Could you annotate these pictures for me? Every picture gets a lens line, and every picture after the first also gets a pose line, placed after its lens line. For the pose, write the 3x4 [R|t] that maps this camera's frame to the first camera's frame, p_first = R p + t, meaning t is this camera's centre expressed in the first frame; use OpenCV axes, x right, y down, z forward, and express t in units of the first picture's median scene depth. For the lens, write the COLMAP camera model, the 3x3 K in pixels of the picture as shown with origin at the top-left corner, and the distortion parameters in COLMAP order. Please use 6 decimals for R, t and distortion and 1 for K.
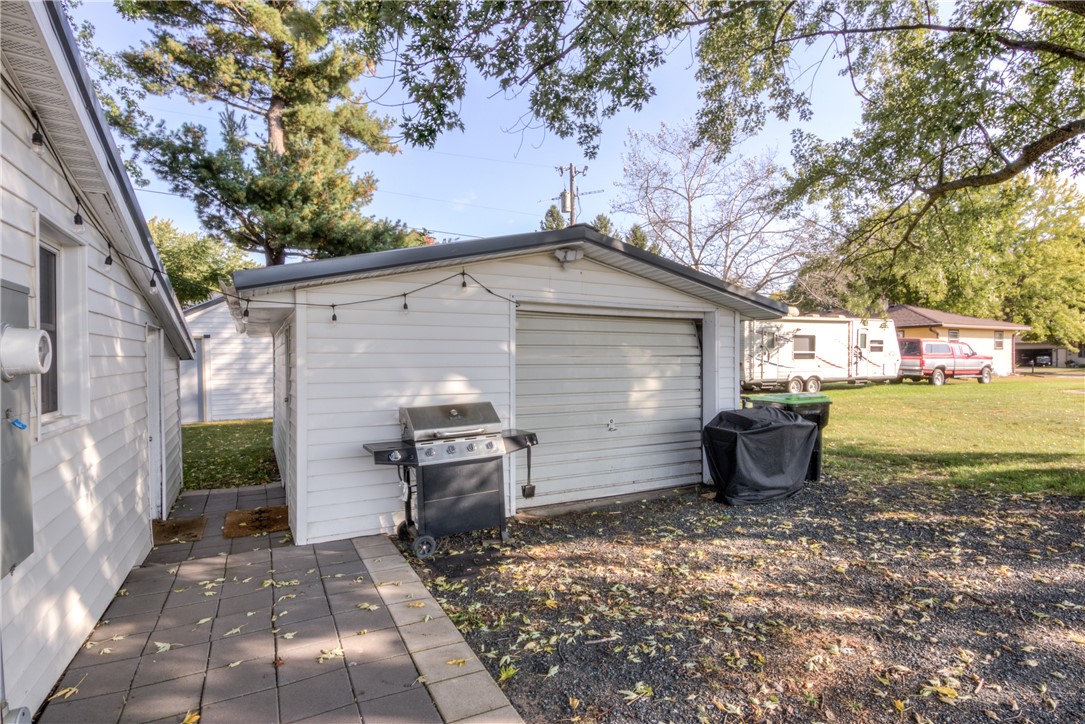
lens RADIAL K [[560.8, 0, 542.5], [0, 560.8, 362.0], [0, 0, 1]] dist [0.003034, 0.000421]
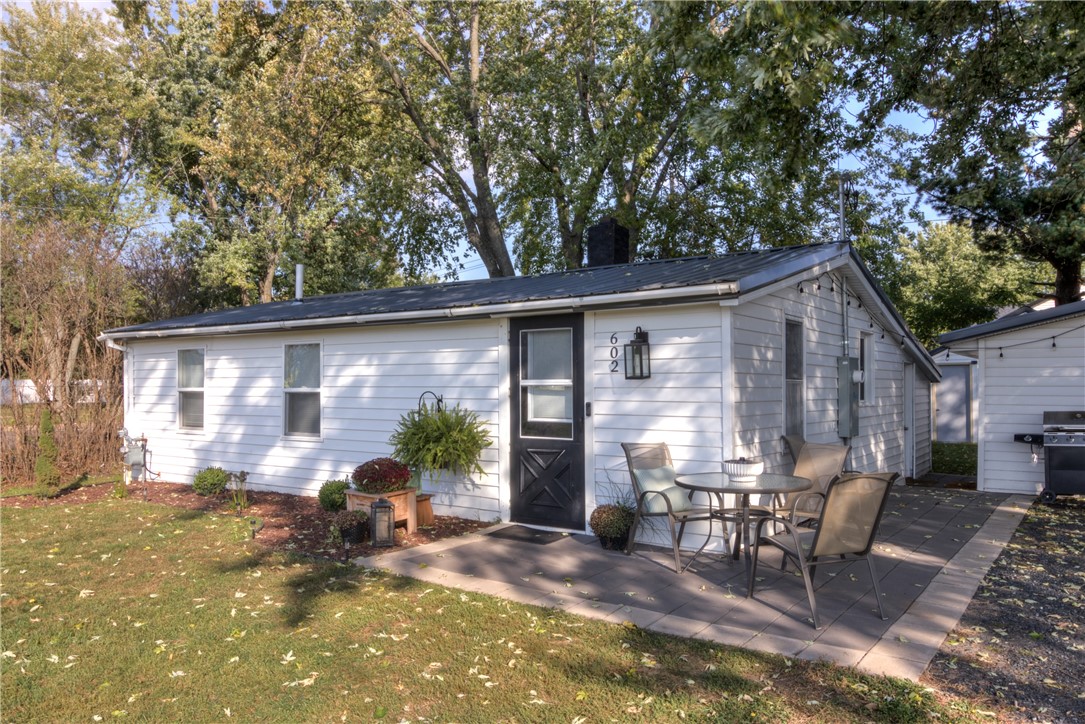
lens RADIAL K [[803.9, 0, 545.2], [0, 803.9, 389.3], [0, 0, 1]] dist [0.005256, 0.000944]
pose [[0.471214, 0.005768, -0.882000, 0.315559], [-0.008716, 0.999960, 0.001883, 0.008102], [0.881976, 0.006800, 0.471246, -0.376208]]
